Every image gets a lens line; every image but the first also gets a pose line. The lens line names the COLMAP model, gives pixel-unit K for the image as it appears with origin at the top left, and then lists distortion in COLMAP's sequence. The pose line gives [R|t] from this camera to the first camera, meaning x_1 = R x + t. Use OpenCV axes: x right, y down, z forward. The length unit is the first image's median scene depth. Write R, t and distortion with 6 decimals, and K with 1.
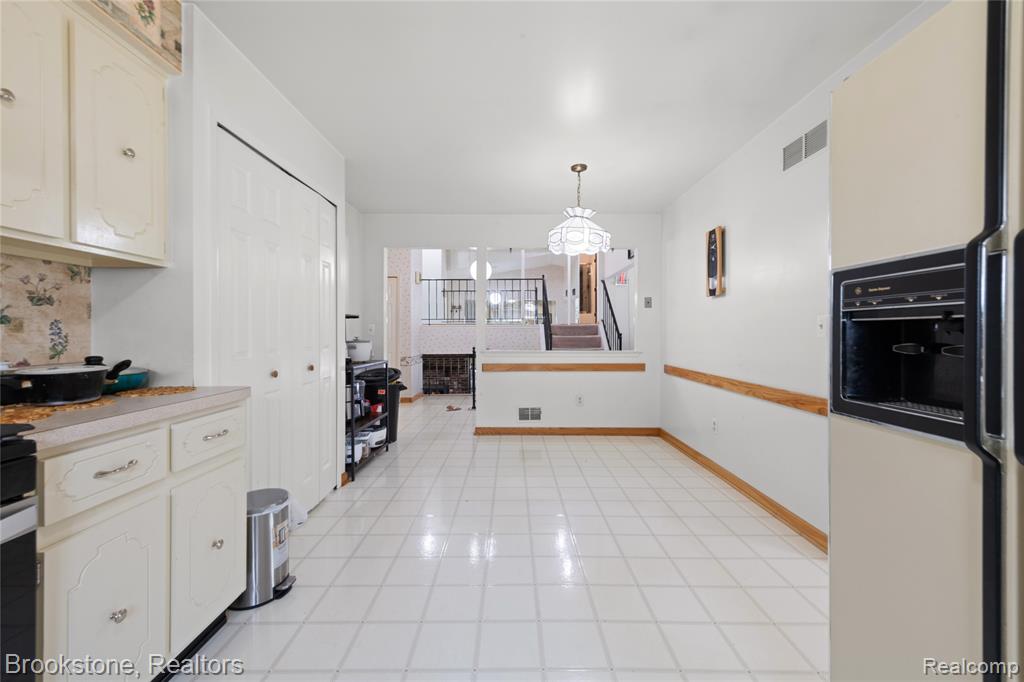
lens RADIAL K [[412.9, 0, 514.3], [0, 412.9, 335.4], [0, 0, 1]] dist [0.020077, -0.000070]
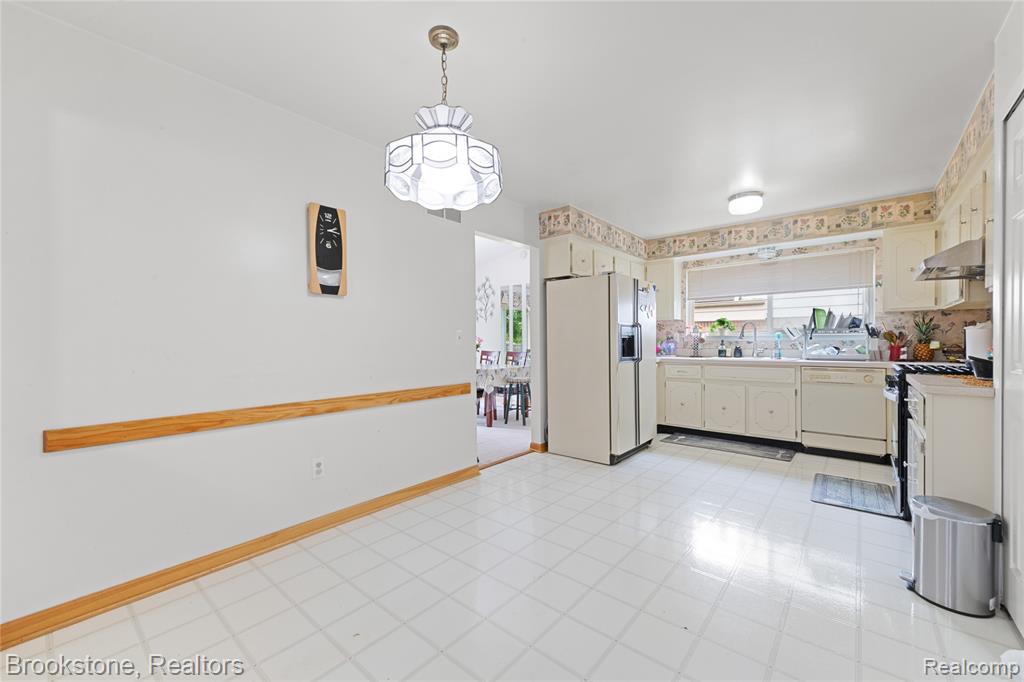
lens RADIAL K [[412.9, 0, 514.3], [0, 412.9, 335.4], [0, 0, 1]] dist [0.020077, -0.000070]
pose [[-0.774948, 0.014170, 0.631866, -0.313704], [0.009287, 0.999896, -0.011034, -0.009951], [-0.631956, -0.002683, -0.774999, 1.614323]]
